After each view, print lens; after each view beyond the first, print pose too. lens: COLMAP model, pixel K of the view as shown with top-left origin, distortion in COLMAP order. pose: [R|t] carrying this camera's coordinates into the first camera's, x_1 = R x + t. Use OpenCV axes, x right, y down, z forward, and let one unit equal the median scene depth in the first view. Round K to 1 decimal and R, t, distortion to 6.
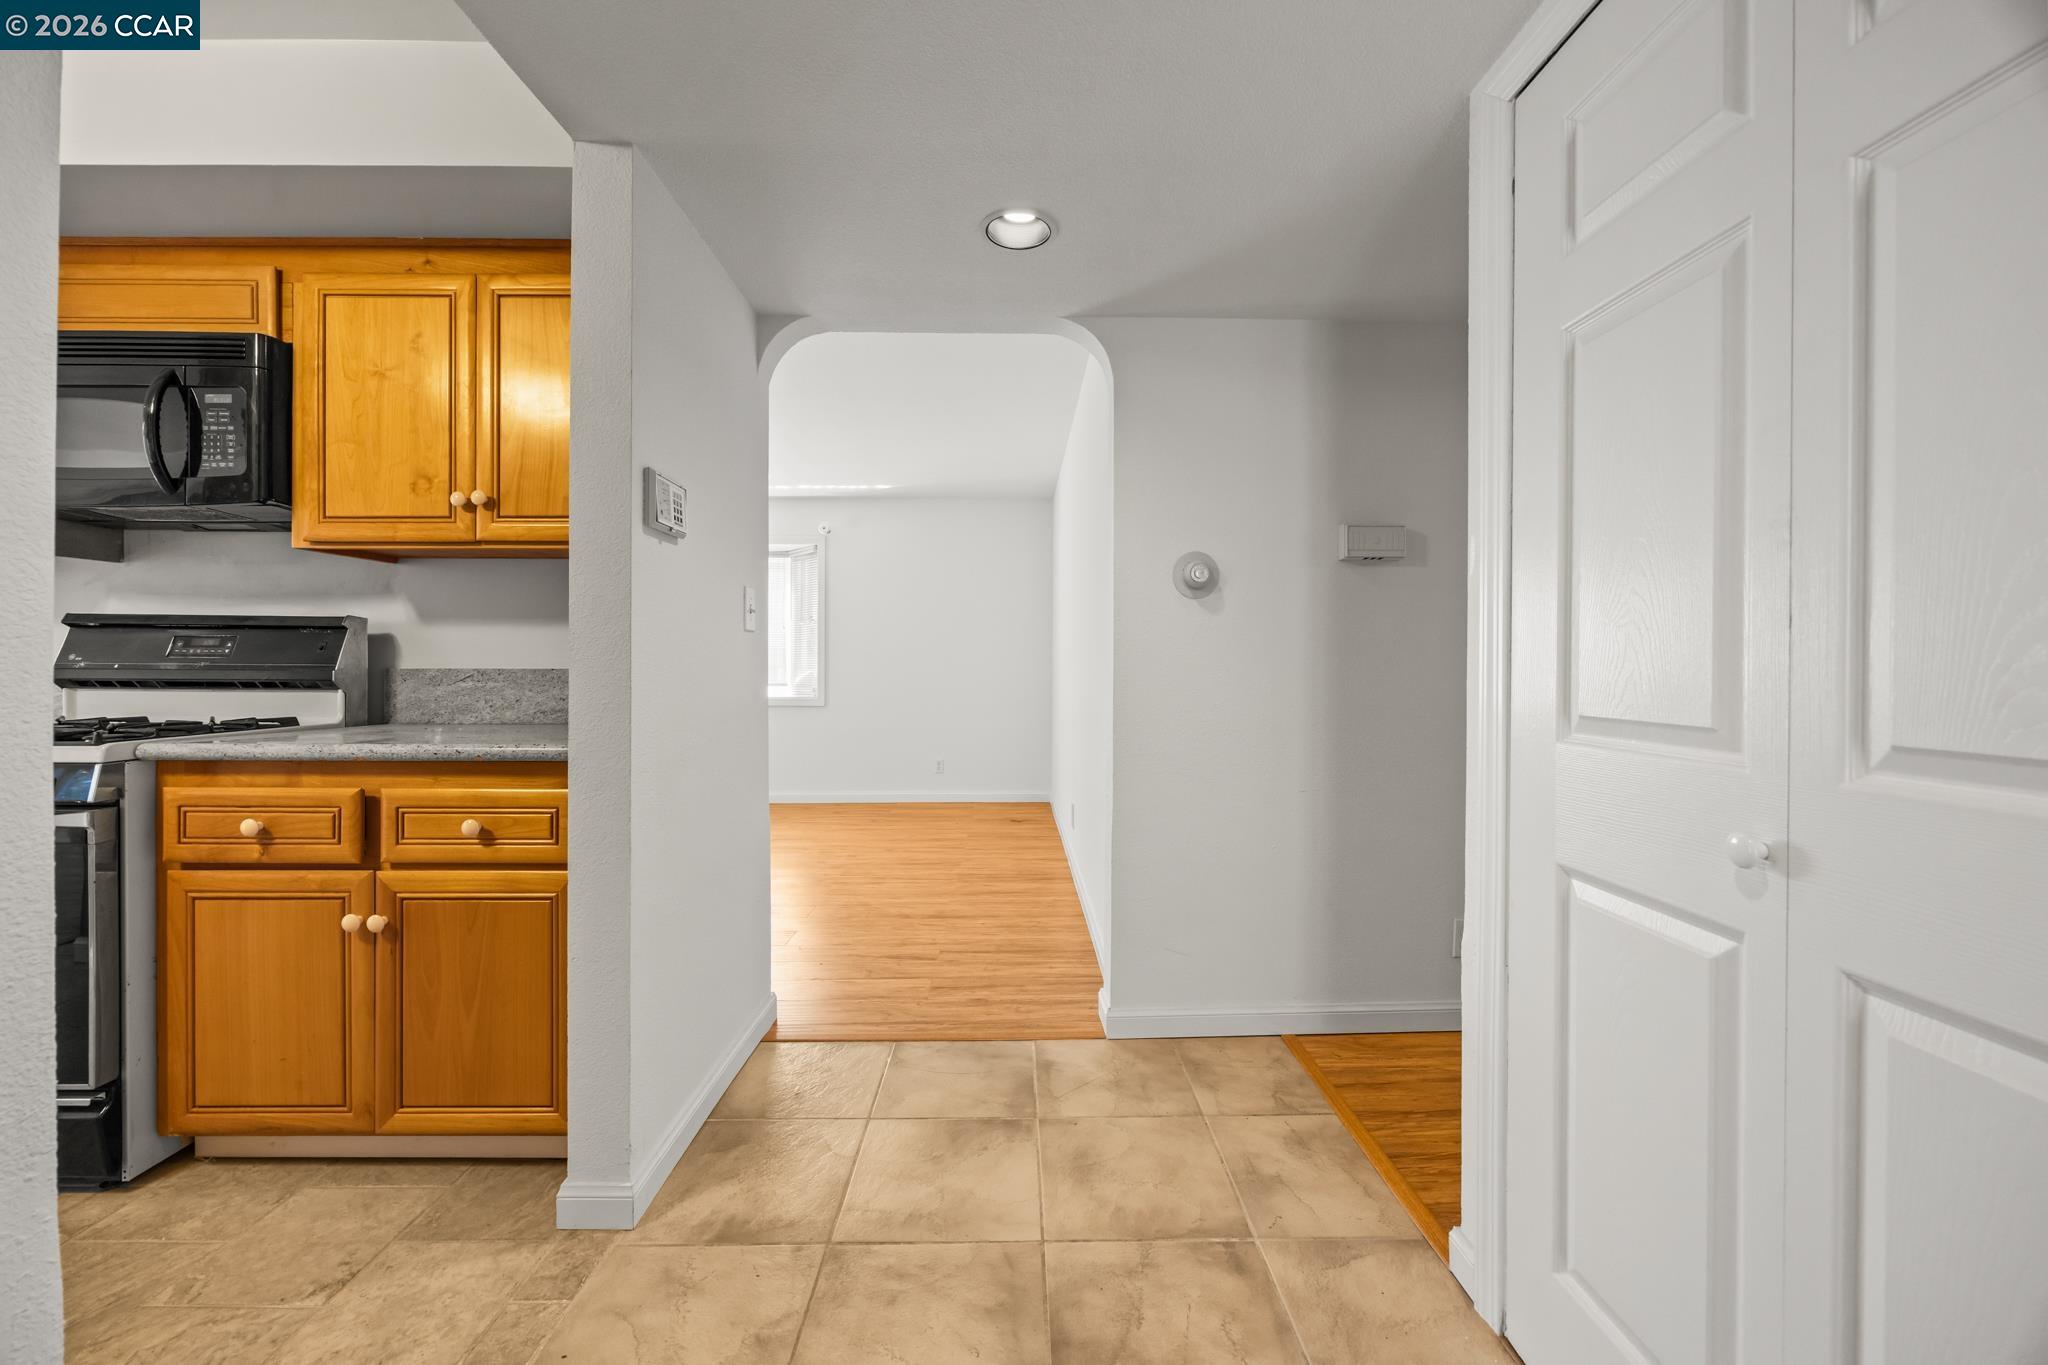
lens RADIAL K [[779.9, 0, 1025.2], [0, 779.9, 666.2], [0, 0, 1]] dist [-0.007182, -0.000286]
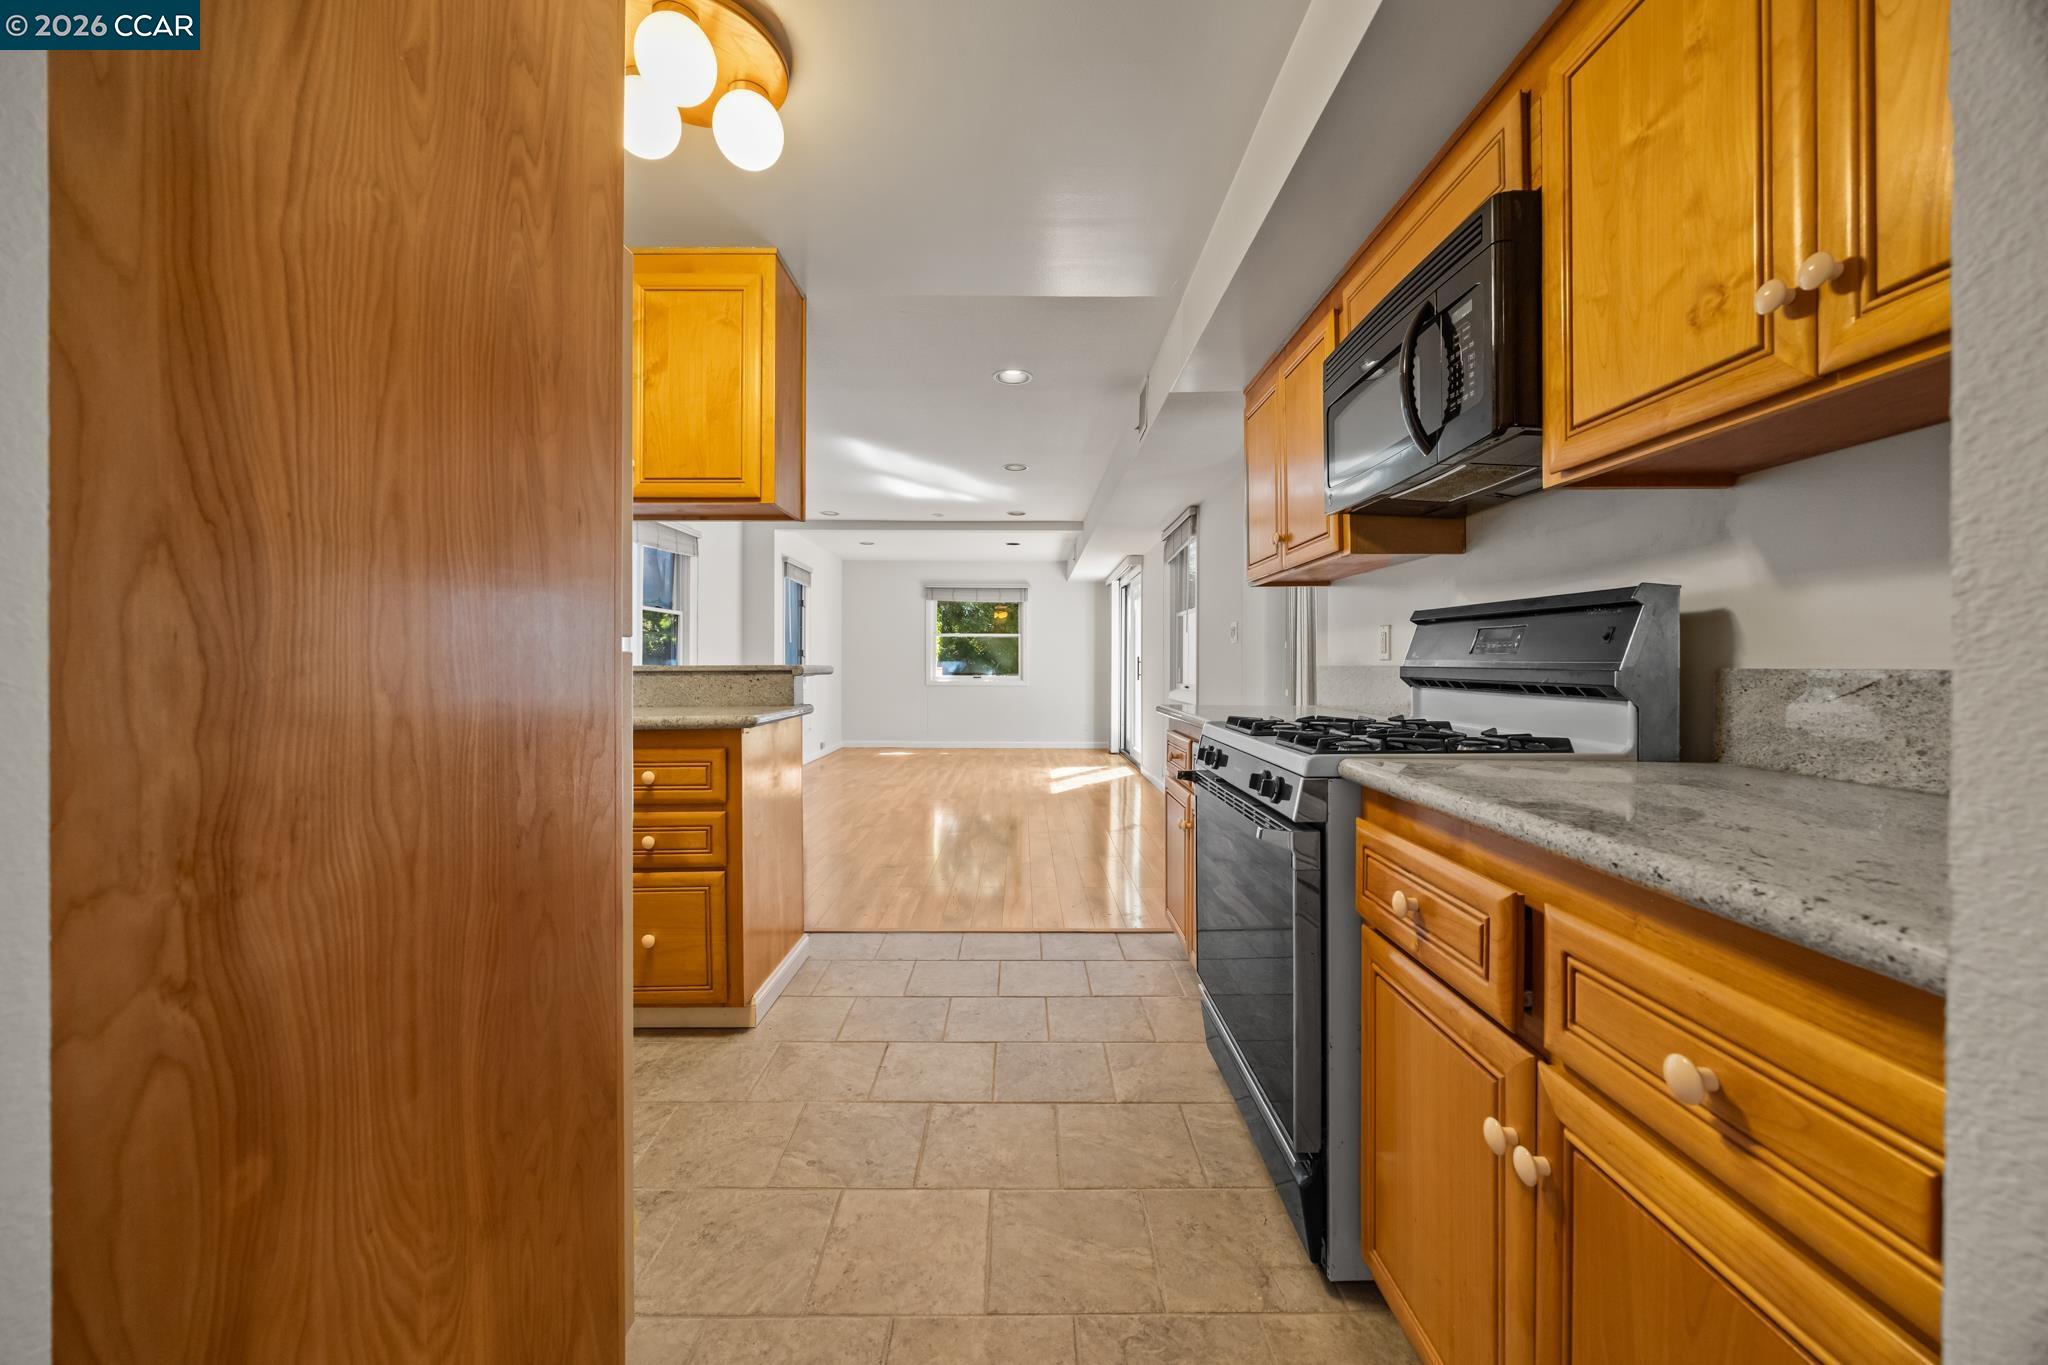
lens RADIAL K [[779.9, 0, 1024.2], [0, 779.9, 665.3], [0, 0, 1]] dist [-0.007182, -0.000286]
pose [[-0.005378, 0.001198, -0.999985, -0.268998], [-0.004003, 0.999991, 0.001219, 0.002075], [0.999978, 0.004010, -0.005374, 0.554210]]
